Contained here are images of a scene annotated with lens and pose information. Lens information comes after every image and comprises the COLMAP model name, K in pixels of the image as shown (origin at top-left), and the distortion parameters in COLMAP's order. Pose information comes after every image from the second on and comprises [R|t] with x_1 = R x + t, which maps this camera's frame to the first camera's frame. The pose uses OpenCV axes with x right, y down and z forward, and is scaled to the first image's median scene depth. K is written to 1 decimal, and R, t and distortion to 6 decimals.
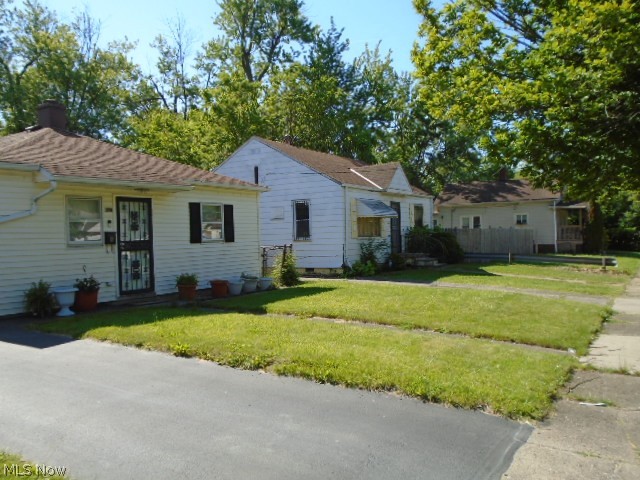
lens RADIAL K [[573.6, 0, 320.0], [0, 573.6, 240.0], [0, 0, 1]] dist [0.003284, -0.003102]
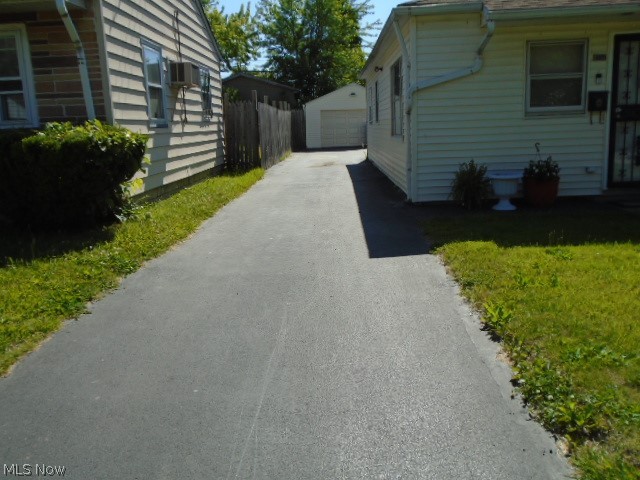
lens RADIAL K [[573.6, 0, 320.0], [0, 573.6, 240.0], [0, 0, 1]] dist [0.003284, -0.003102]
pose [[0.496498, 0.180112, -0.849146, 0.068142], [0.023198, 0.975134, 0.220399, -0.000473], [0.867728, -0.129126, 0.479974, 0.368450]]
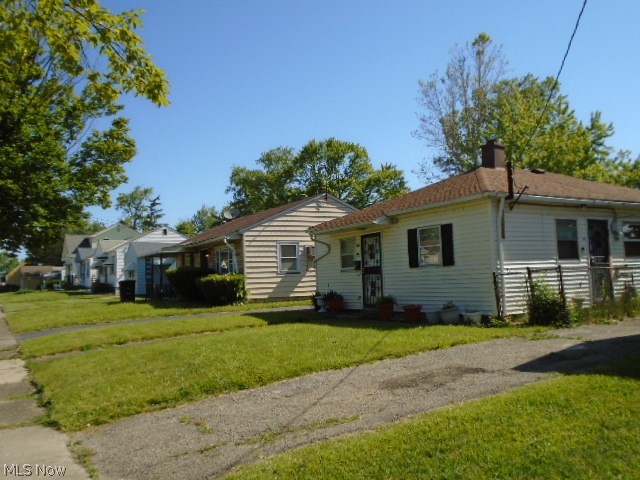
lens RADIAL K [[573.6, 0, 320.0], [0, 573.6, 240.0], [0, 0, 1]] dist [0.003284, -0.003102]
pose [[-0.482051, -0.013829, -0.876034, 0.906765], [0.048503, 0.997921, -0.042443, -0.009778], [0.874800, -0.062950, -0.480378, 1.564123]]
